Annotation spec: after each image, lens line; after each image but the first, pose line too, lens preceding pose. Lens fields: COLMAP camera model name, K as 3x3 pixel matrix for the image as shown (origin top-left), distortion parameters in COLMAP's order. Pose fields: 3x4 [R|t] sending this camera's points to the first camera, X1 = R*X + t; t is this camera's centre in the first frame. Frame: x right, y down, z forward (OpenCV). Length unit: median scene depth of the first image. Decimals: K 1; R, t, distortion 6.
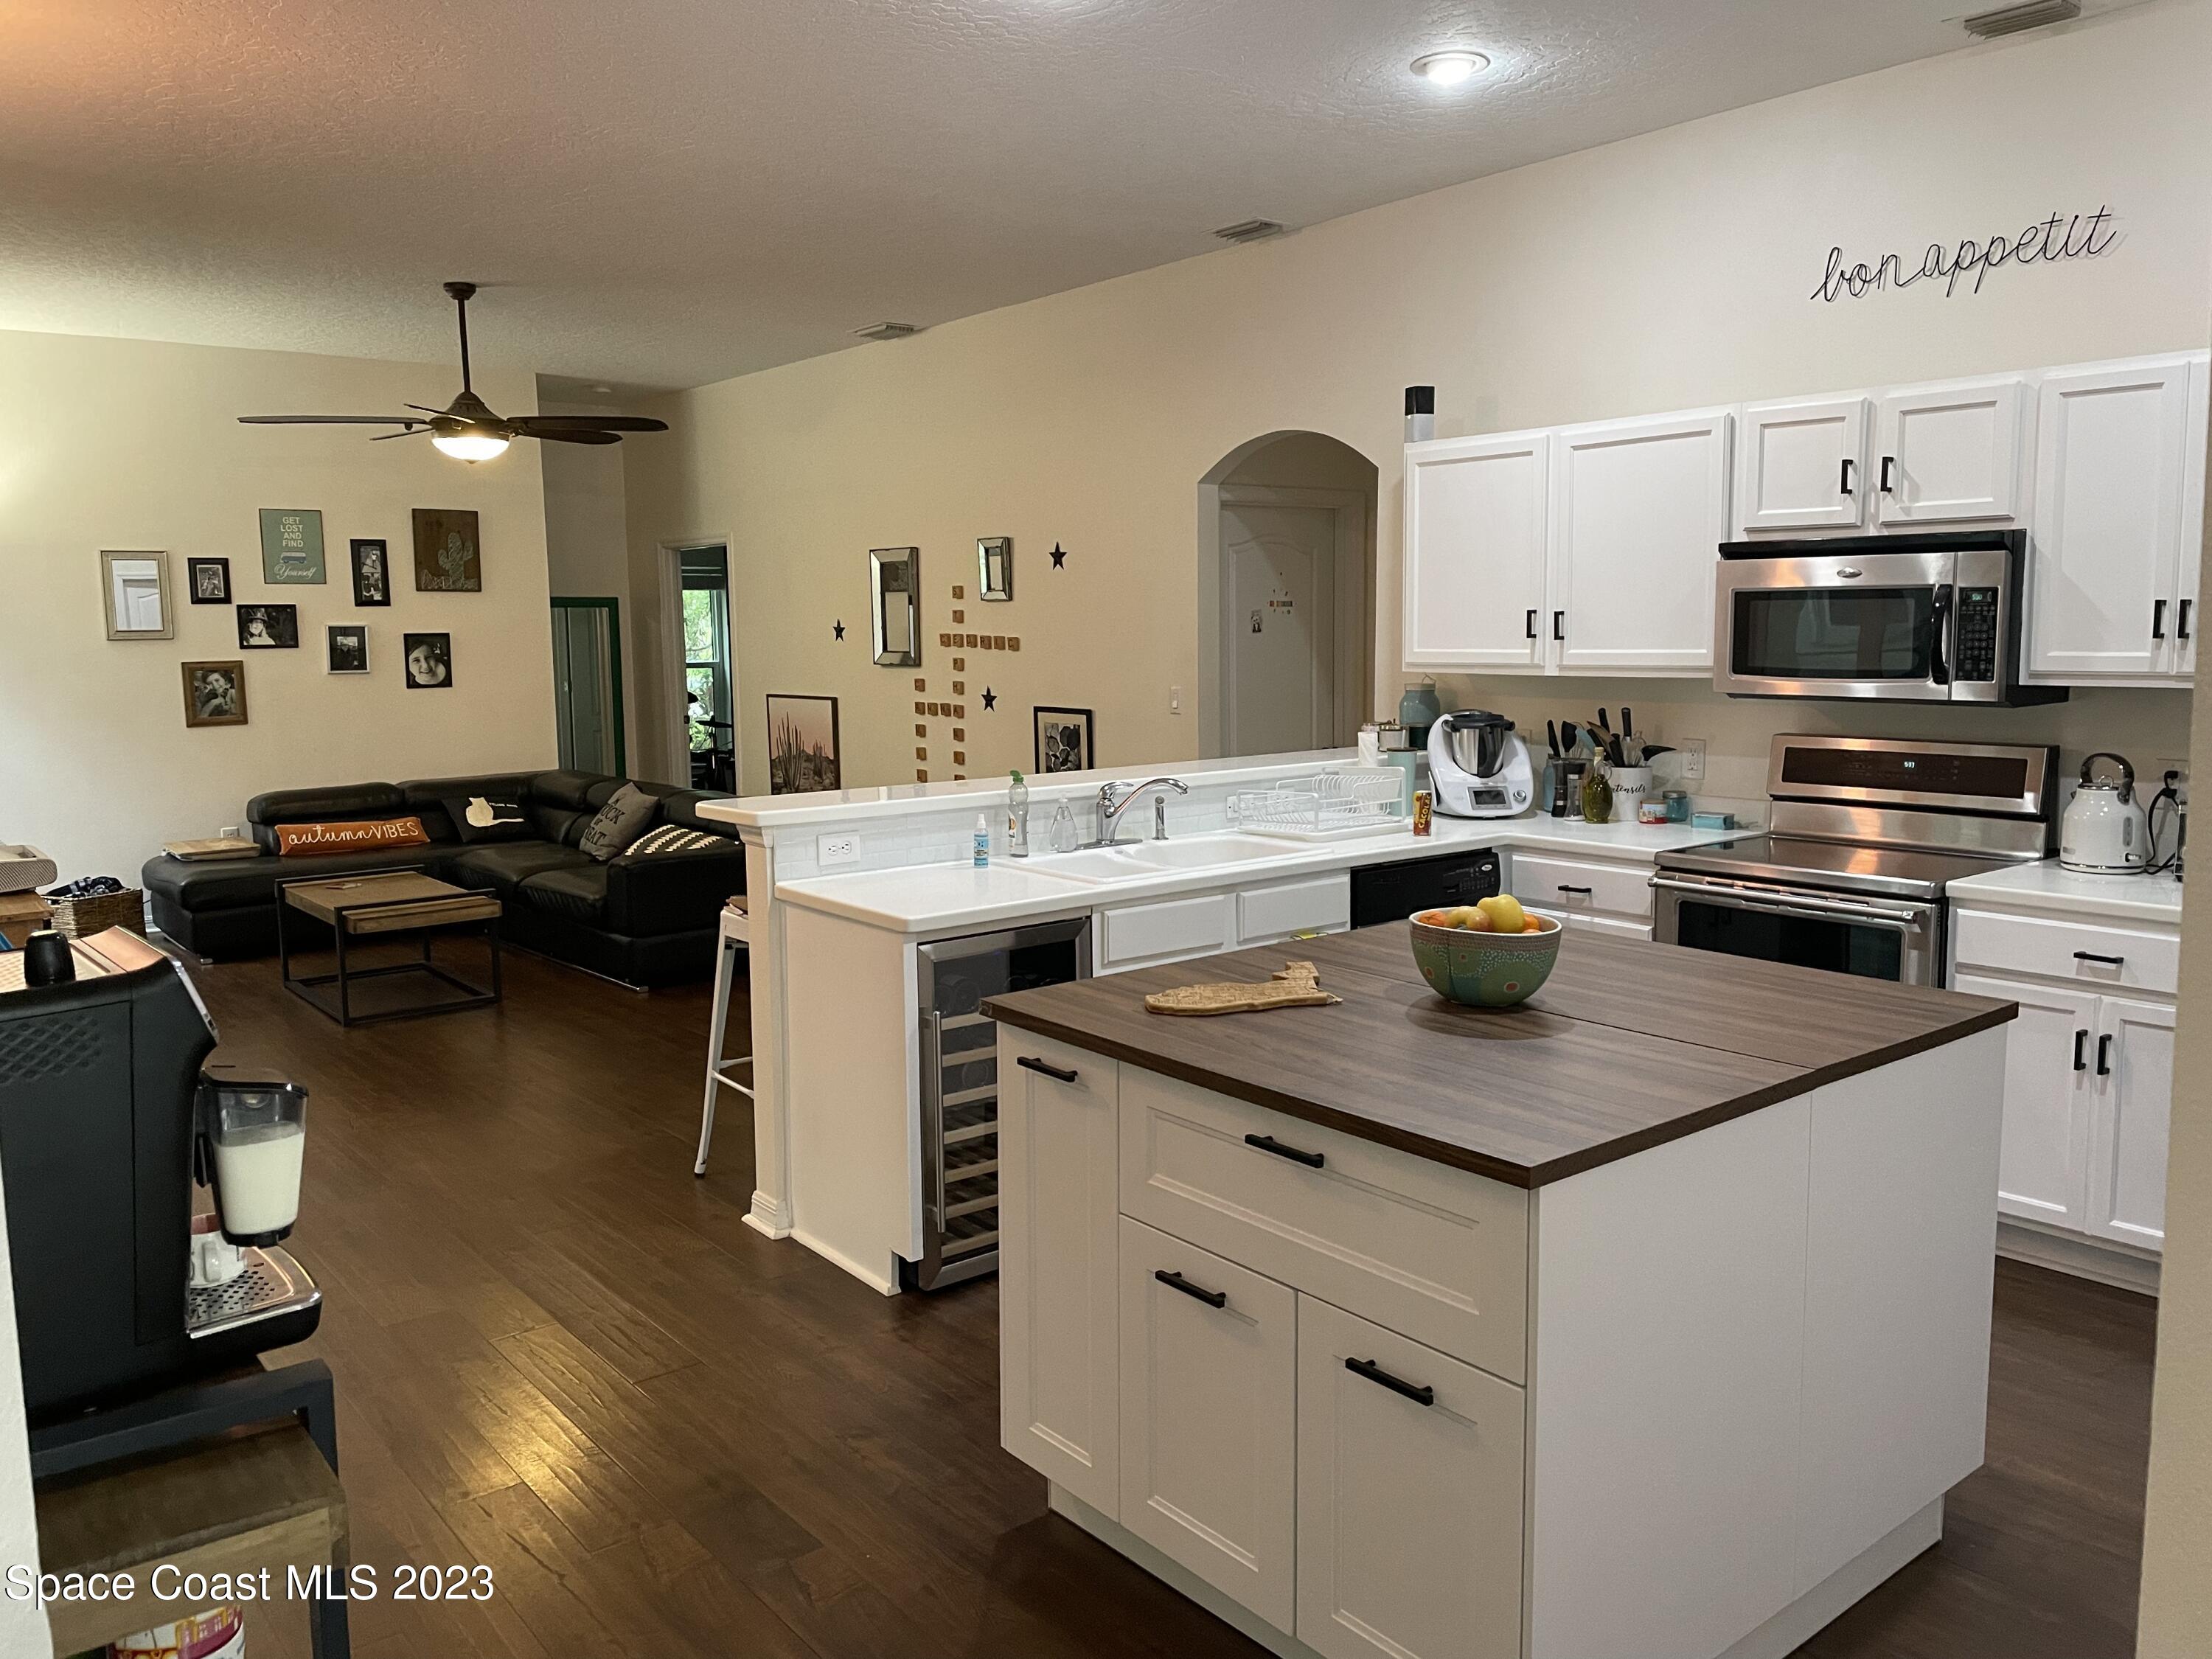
lens RADIAL K [[1677.5, 0, 1090.2], [0, 1677.5, 813.8], [0, 0, 1]] dist [0.074255, -0.092113]
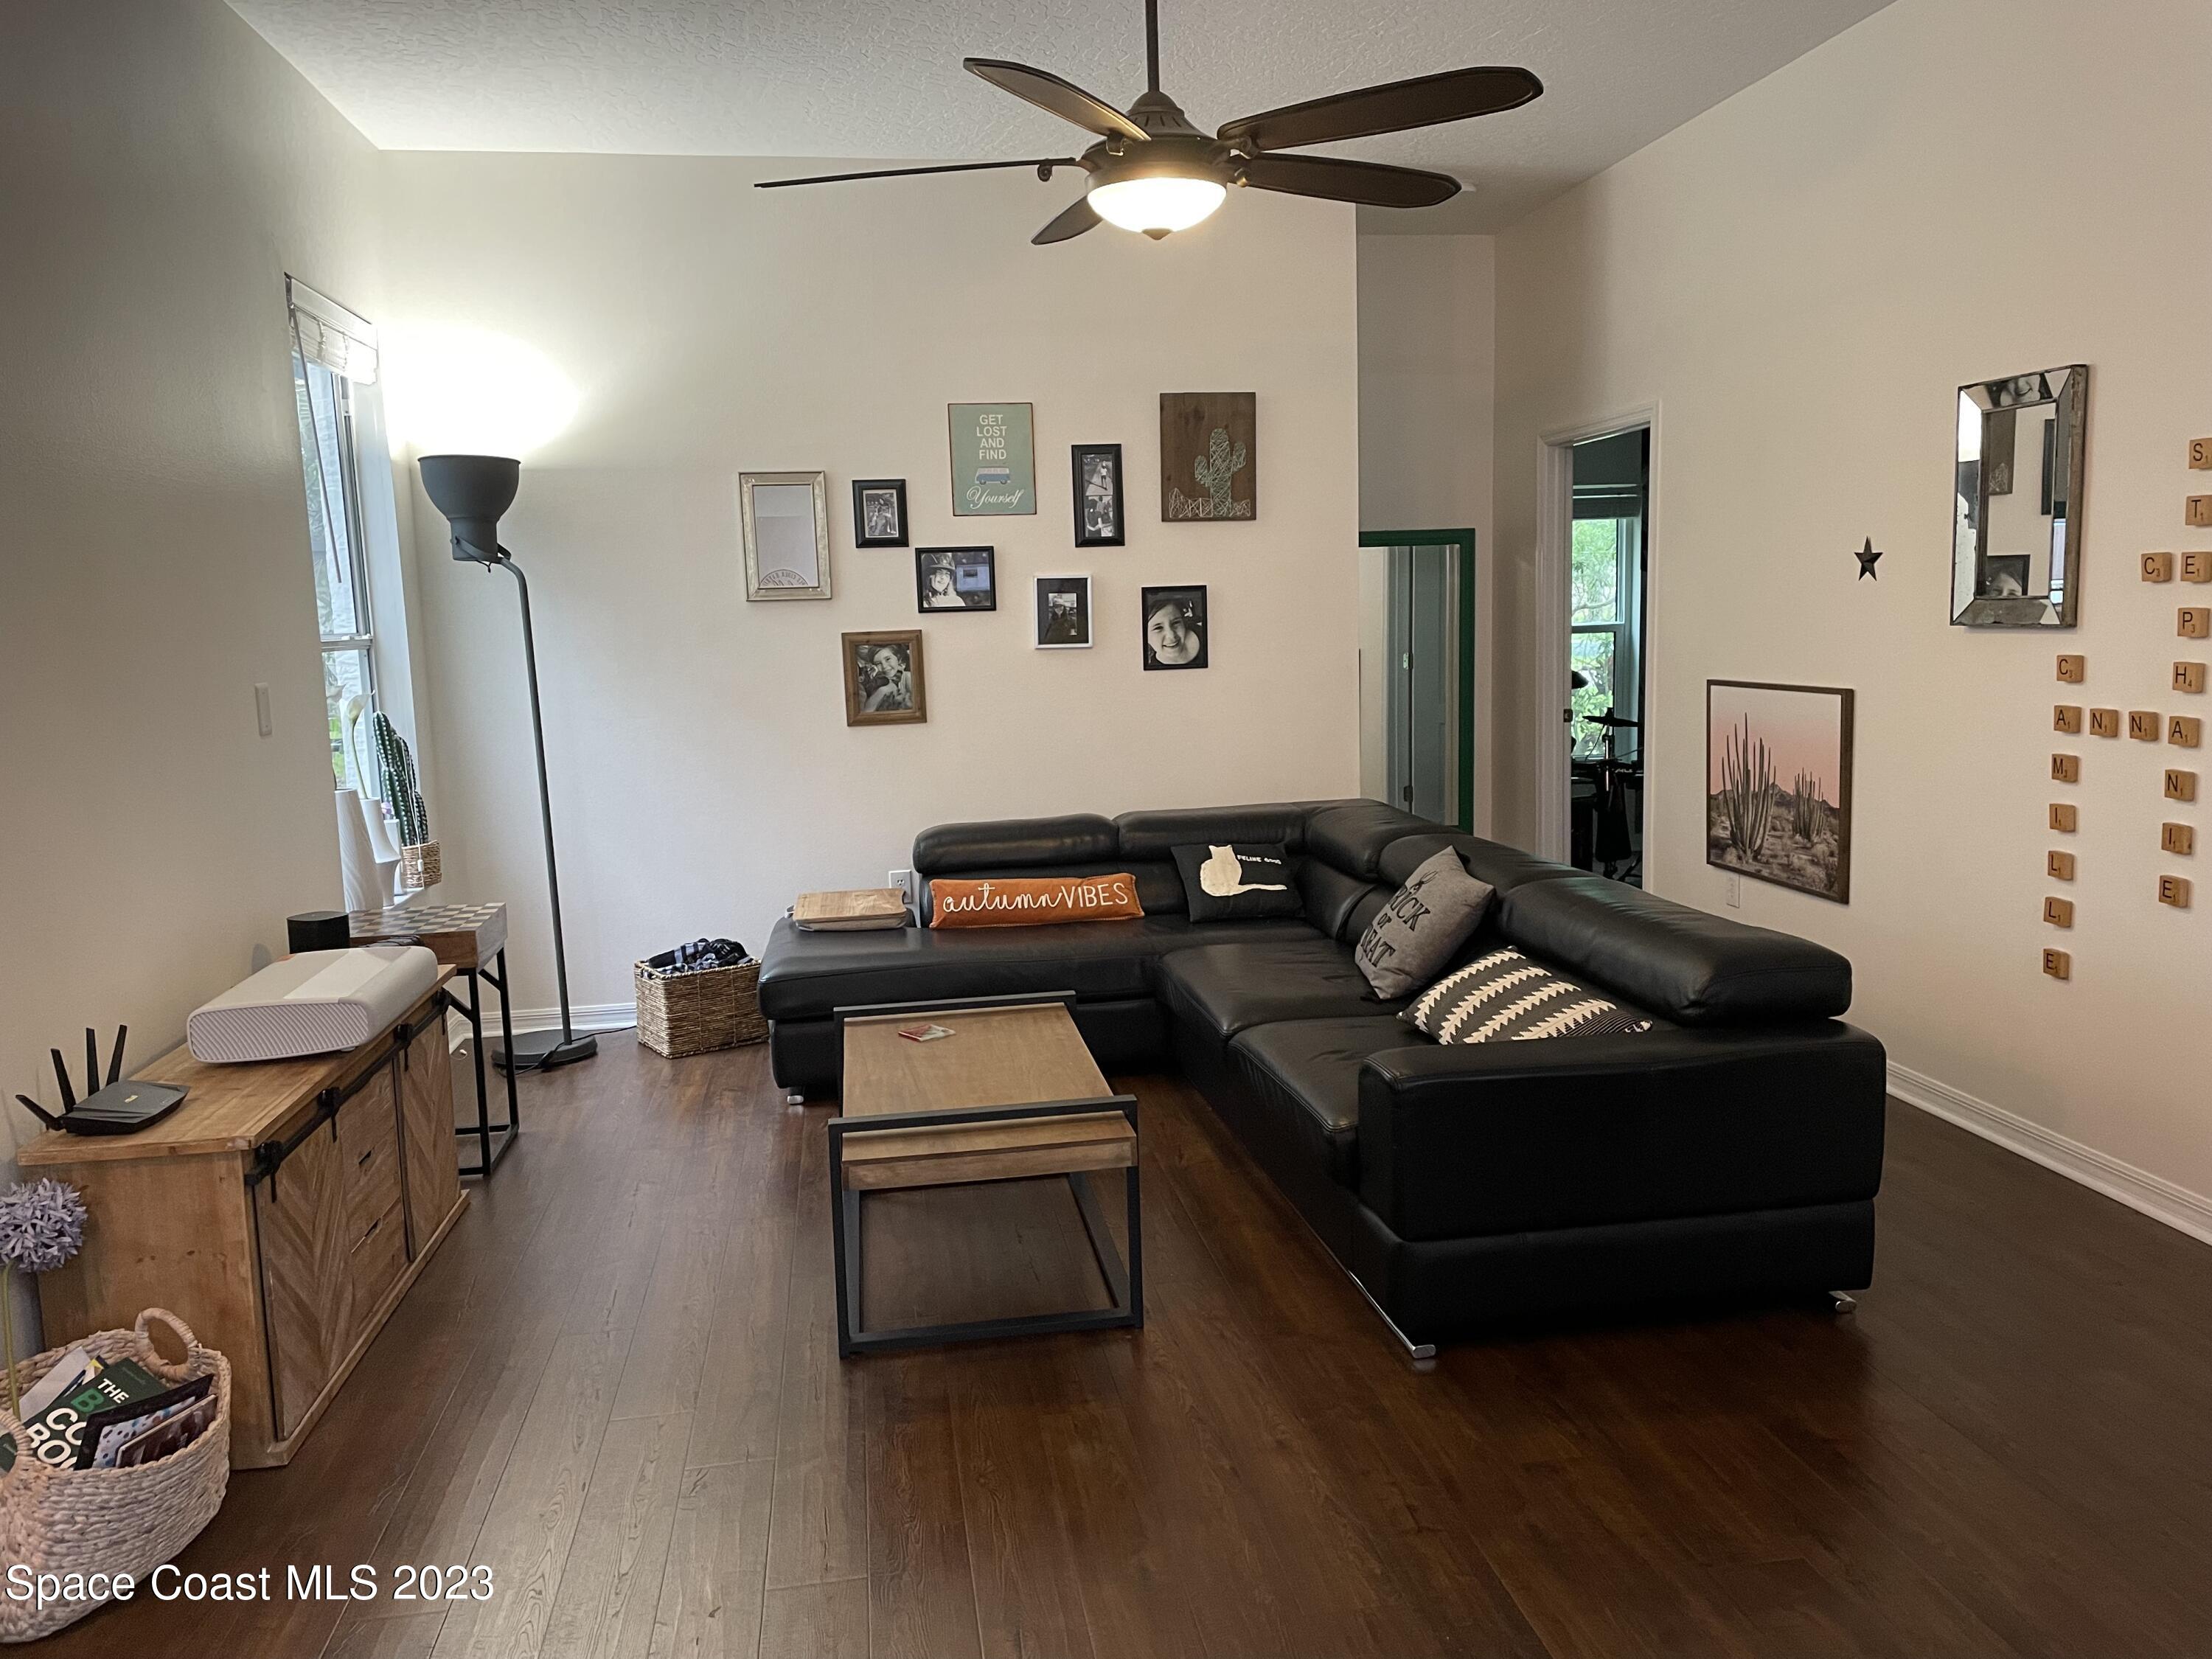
lens RADIAL K [[1677.5, 0, 1114.9], [0, 1677.5, 839.4], [0, 0, 1]] dist [0.074255, -0.092113]
pose [[0.874812, 0.054566, -0.481379, -0.097420], [-0.036948, 0.998257, 0.046010, -0.039481], [0.483051, -0.022464, 0.875304, 0.437044]]
